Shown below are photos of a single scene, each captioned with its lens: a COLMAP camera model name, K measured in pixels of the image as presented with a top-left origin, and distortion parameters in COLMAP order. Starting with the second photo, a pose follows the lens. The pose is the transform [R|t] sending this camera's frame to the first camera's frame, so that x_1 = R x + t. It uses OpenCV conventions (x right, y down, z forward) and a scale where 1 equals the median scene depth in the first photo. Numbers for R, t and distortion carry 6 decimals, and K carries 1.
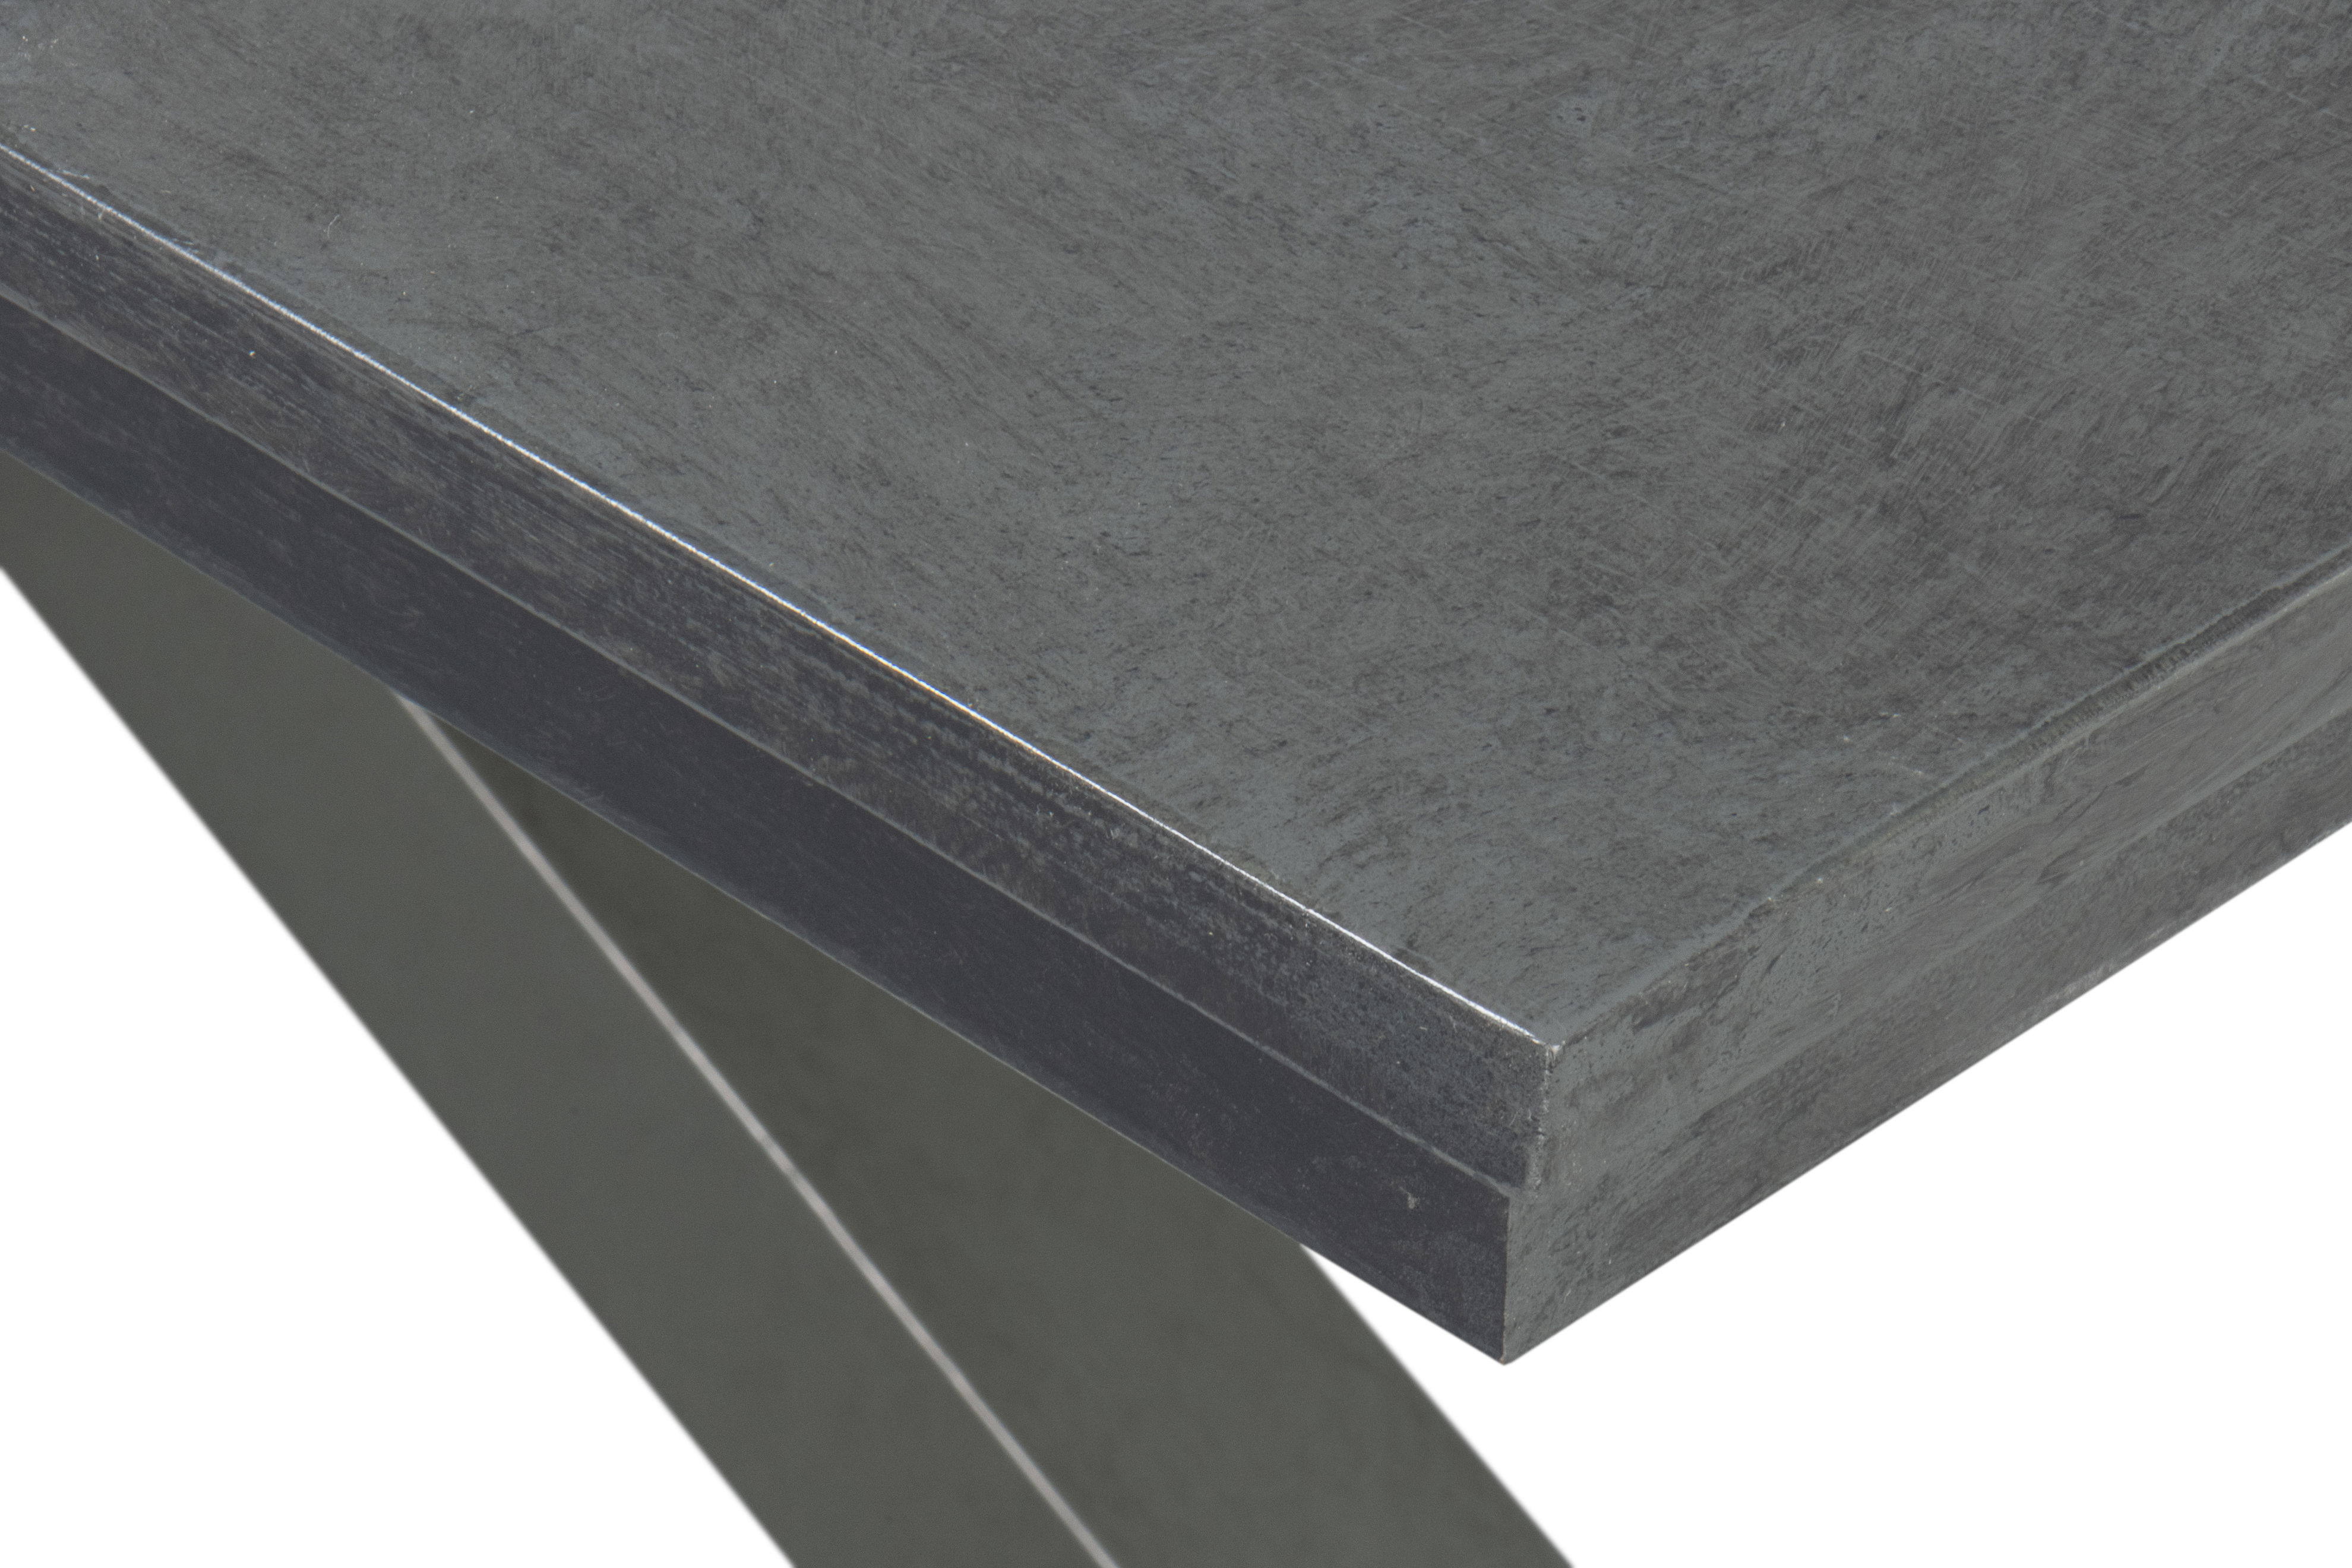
lens RADIAL K [[9931.5, 0, 1176.0], [0, 9931.5, 784.0], [0, 0, 1]] dist [-0.061704, 0.397317]
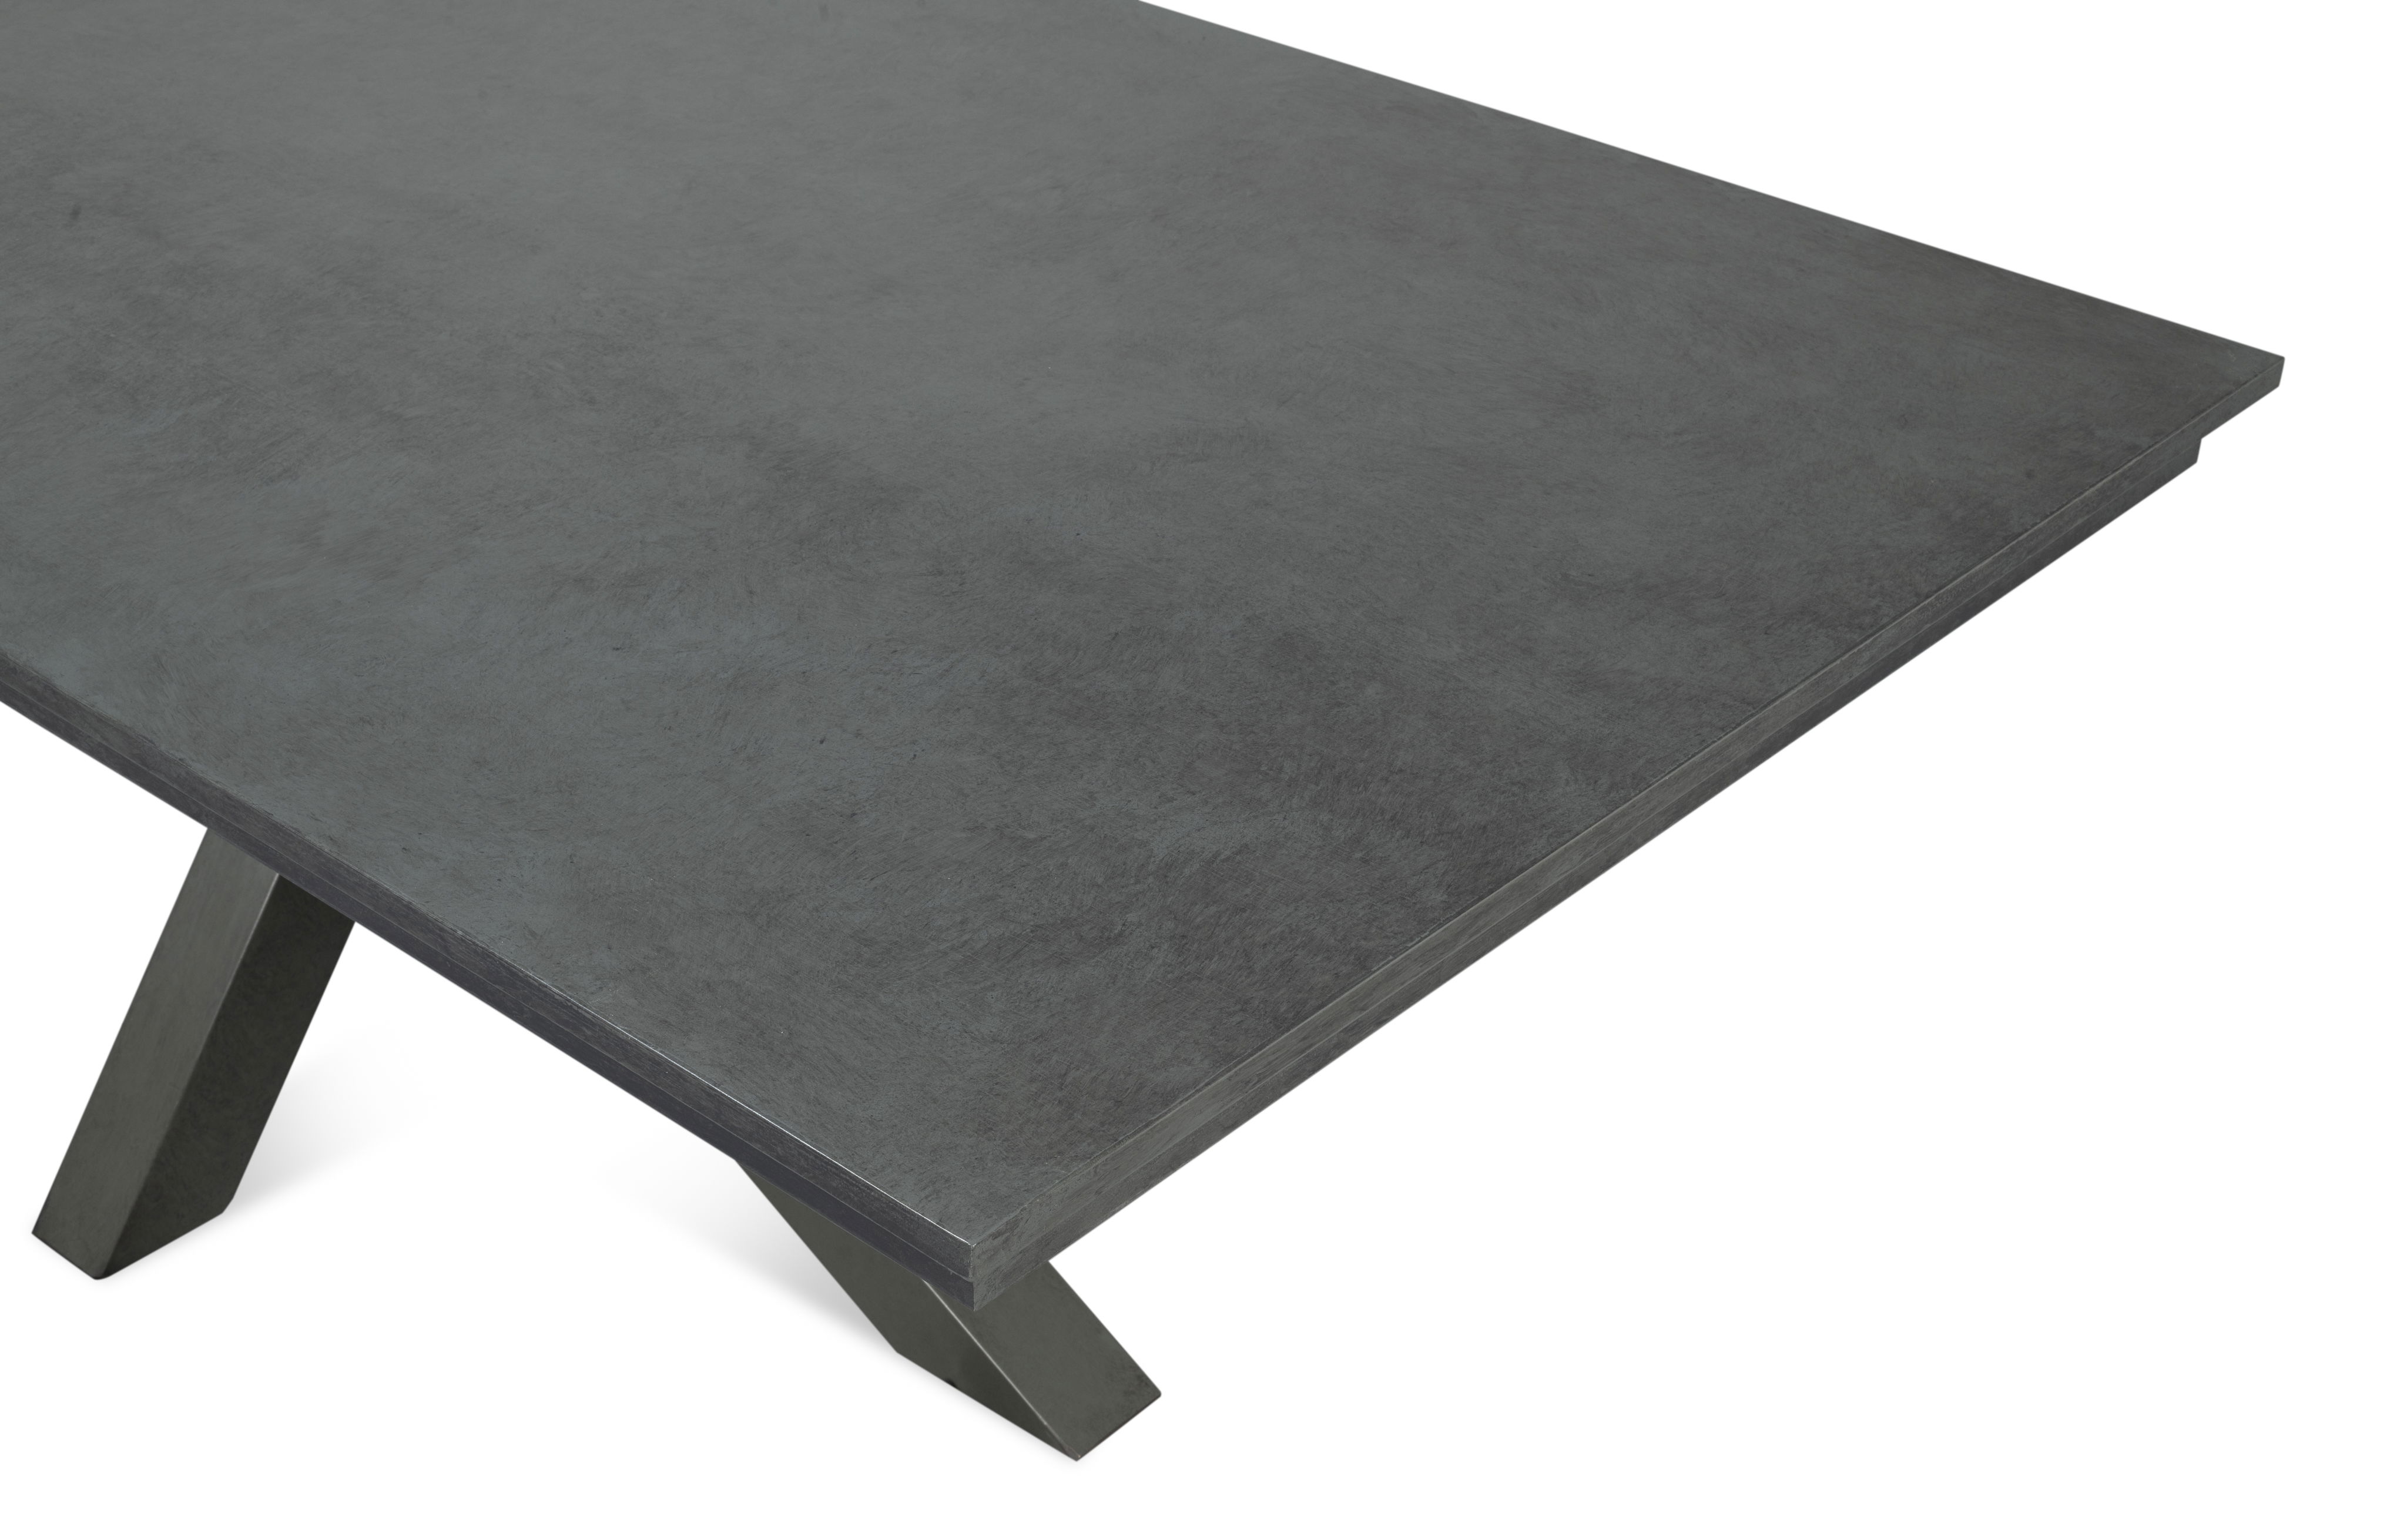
lens RADIAL K [[3514.4, 0, 1128.3], [0, 3514.4, 768.5], [0, 0, 1]] dist [0.019792, 0.115841]
pose [[0.999215, -0.033242, 0.021570, 0.071995], [0.034246, 0.998263, -0.047946, -0.094329], [-0.019938, 0.048647, 0.998617, -0.473995]]
